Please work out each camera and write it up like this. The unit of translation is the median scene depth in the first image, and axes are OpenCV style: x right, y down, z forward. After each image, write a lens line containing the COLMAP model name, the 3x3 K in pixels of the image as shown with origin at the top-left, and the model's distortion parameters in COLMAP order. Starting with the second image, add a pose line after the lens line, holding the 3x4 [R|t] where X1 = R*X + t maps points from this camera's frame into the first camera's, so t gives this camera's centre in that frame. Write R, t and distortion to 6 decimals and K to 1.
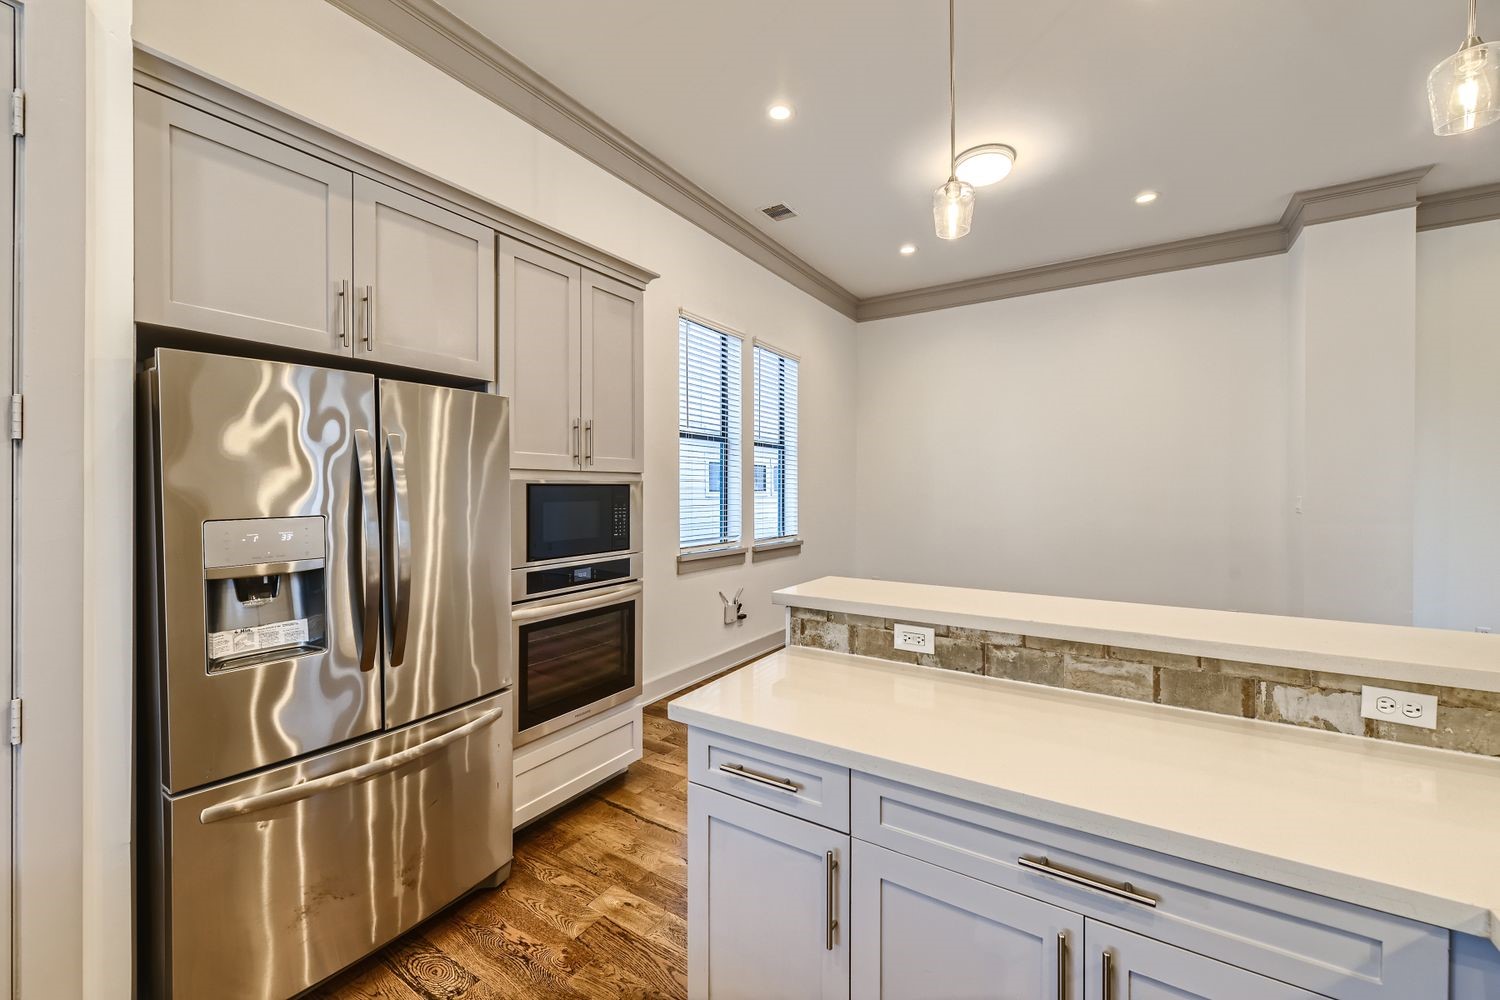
lens RADIAL K [[593.7, 0, 740.5], [0, 593.7, 490.9], [0, 0, 1]] dist [0.014447, 0.000185]
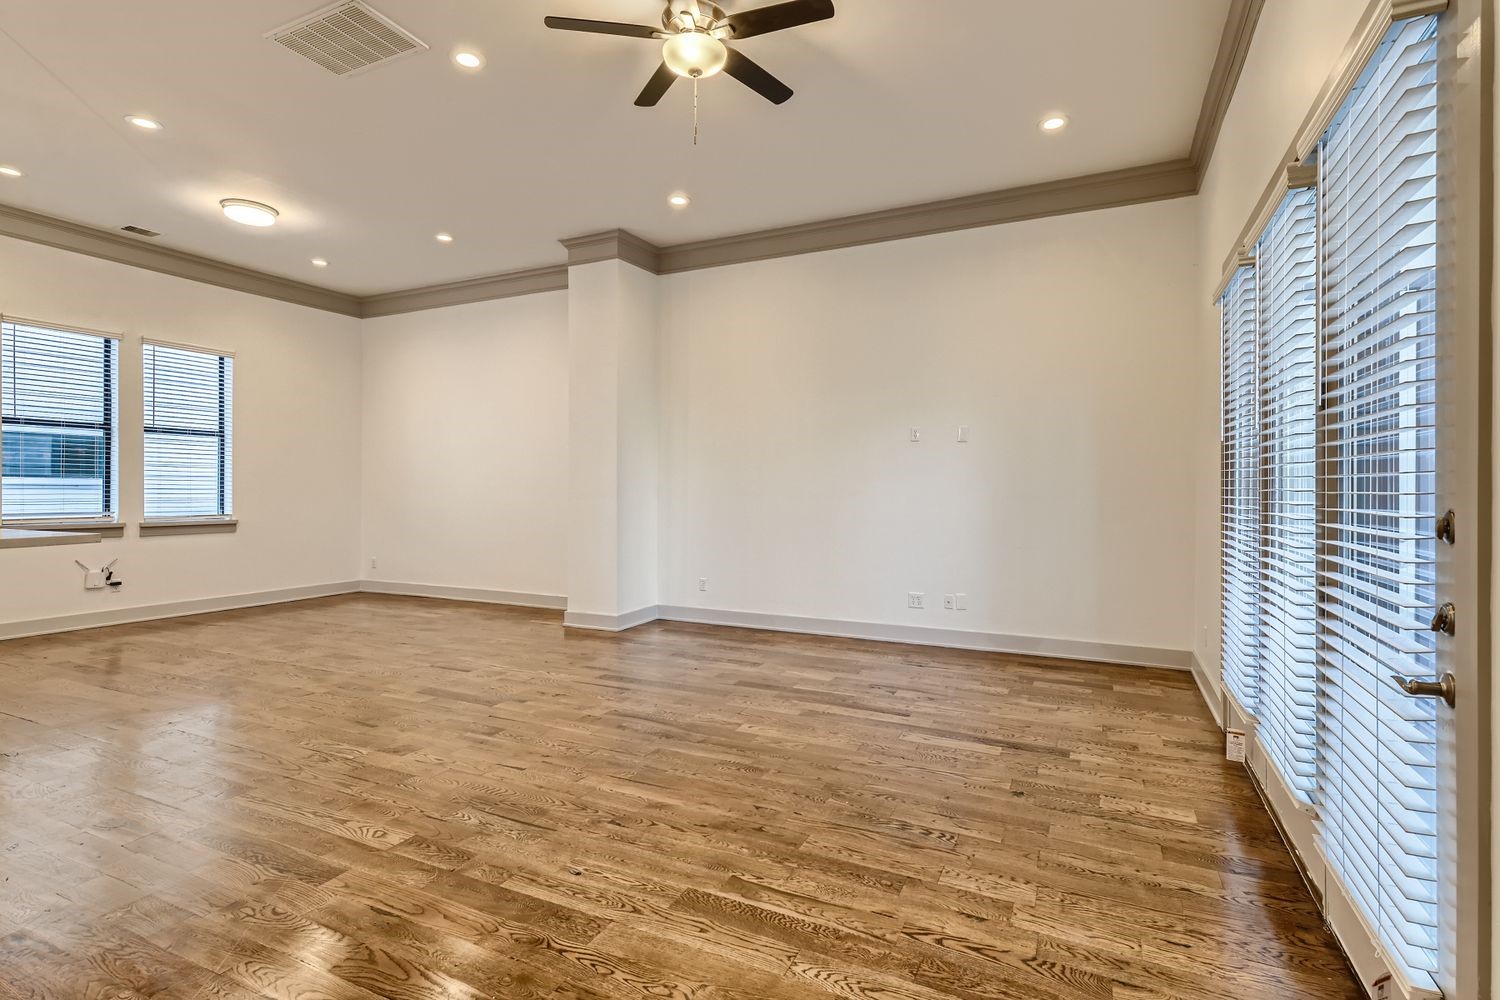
lens RADIAL K [[725.8, 0, 757.7], [0, 725.8, 493.4], [0, 0, 1]] dist [0.013648, -0.001723]
pose [[0.988817, -0.004386, 0.149068, 0.962894], [0.004138, 0.999989, 0.001972, 0.040003], [-0.149075, -0.001333, 0.988825, -0.540427]]
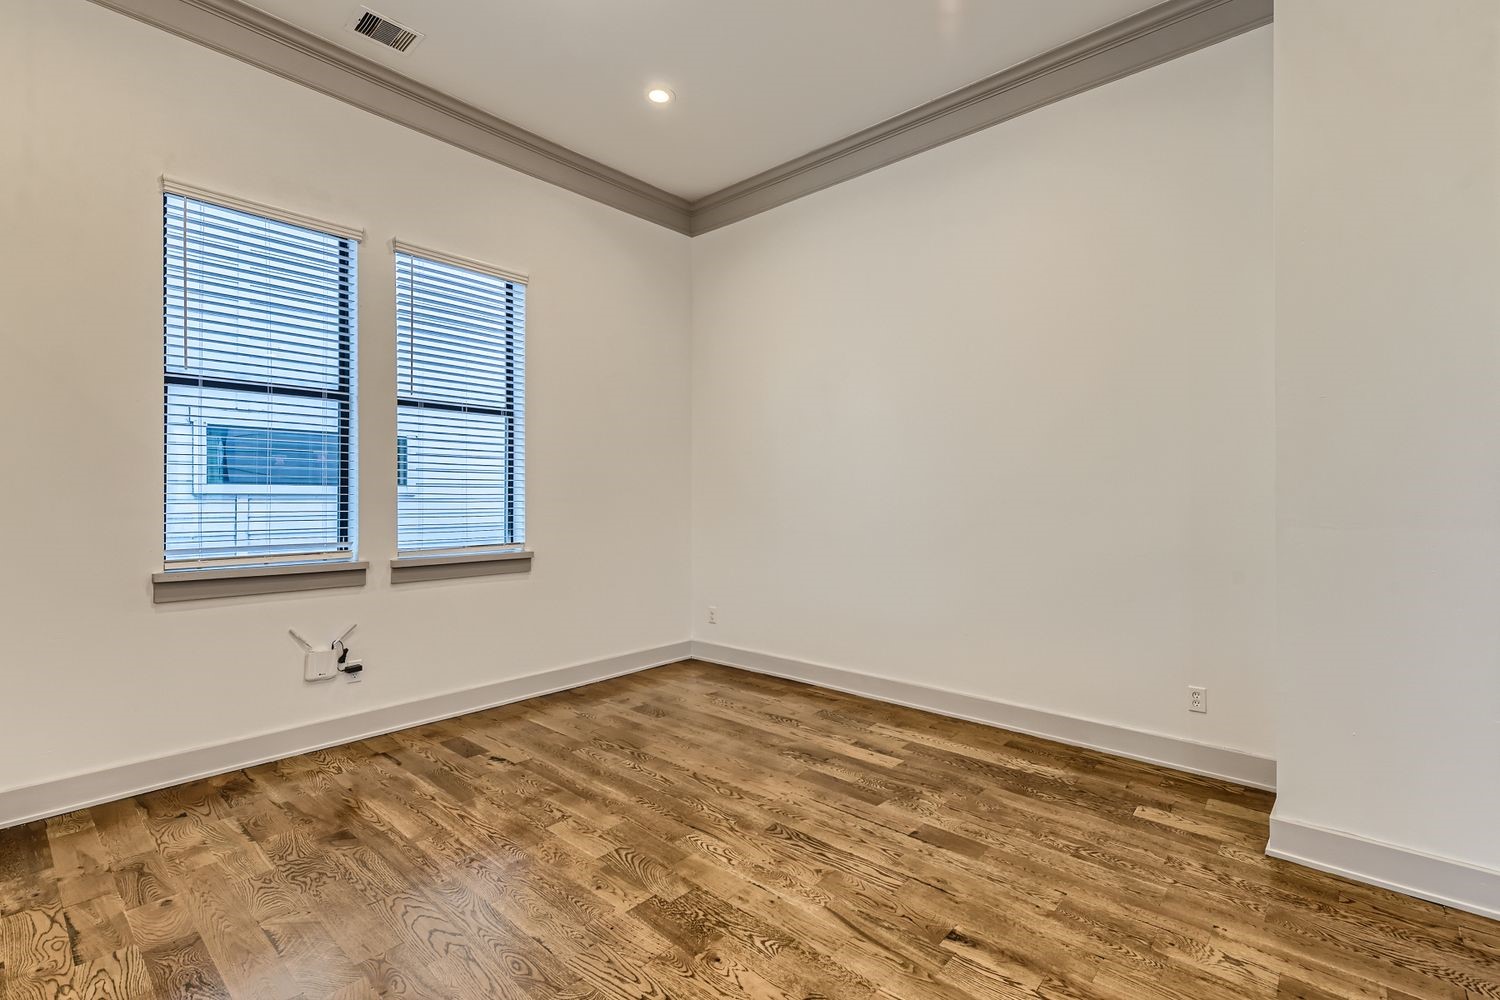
lens RADIAL K [[668.1, 0, 738.7], [0, 668.1, 498.1], [0, 0, 1]] dist [0.003557, 0.000330]
pose [[0.988592, -0.008580, -0.150372, 0.502705], [0.008054, 0.999959, -0.004101, 0.031545], [0.150401, 0.002843, 0.988621, 0.331329]]
